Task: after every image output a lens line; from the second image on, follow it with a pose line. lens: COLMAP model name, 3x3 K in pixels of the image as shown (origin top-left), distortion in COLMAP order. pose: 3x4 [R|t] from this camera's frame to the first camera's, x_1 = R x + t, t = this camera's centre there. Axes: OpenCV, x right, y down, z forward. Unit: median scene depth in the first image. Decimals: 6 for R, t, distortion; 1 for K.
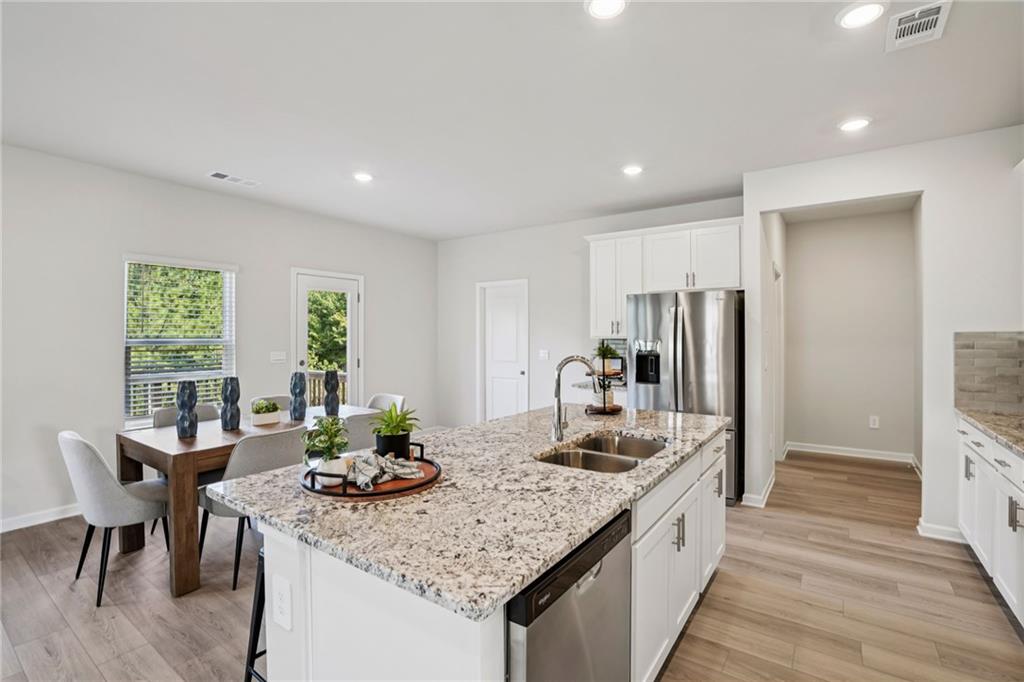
lens RADIAL K [[482.5, 0, 506.5], [0, 482.5, 338.2], [0, 0, 1]] dist [-0.018374, 0.010599]
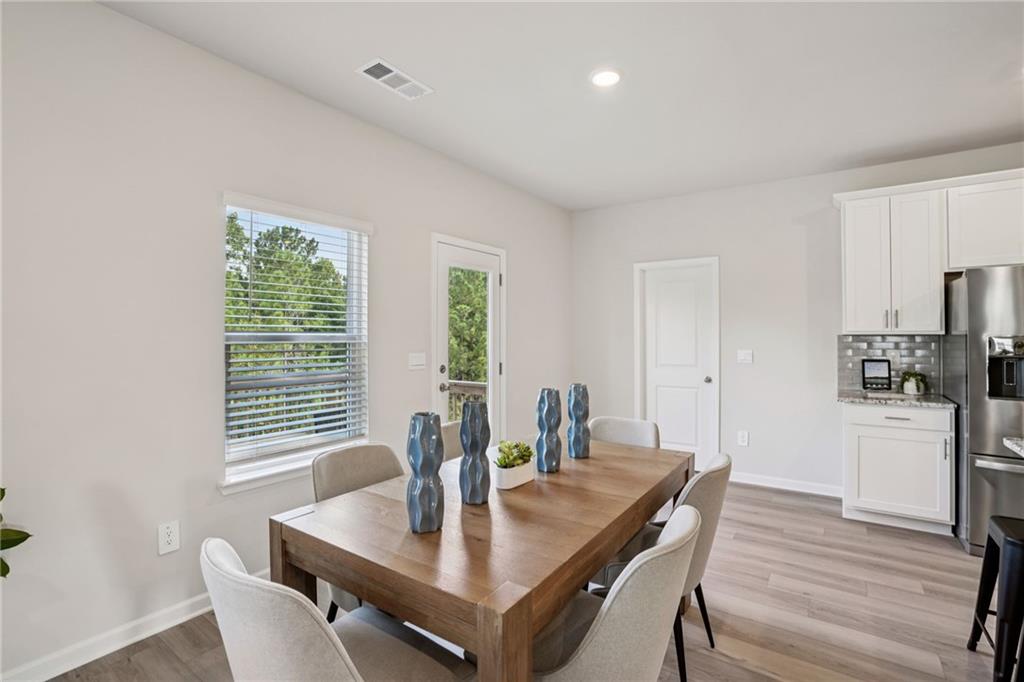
lens RADIAL K [[475.6, 0, 508.4], [0, 475.6, 335.3], [0, 0, 1]] dist [-0.021902, 0.000158]
pose [[0.999521, 0.000206, 0.030936, -0.331619], [0.000062, 0.999962, -0.008669, 0.007804], [-0.030937, 0.008667, 0.999484, 0.284640]]
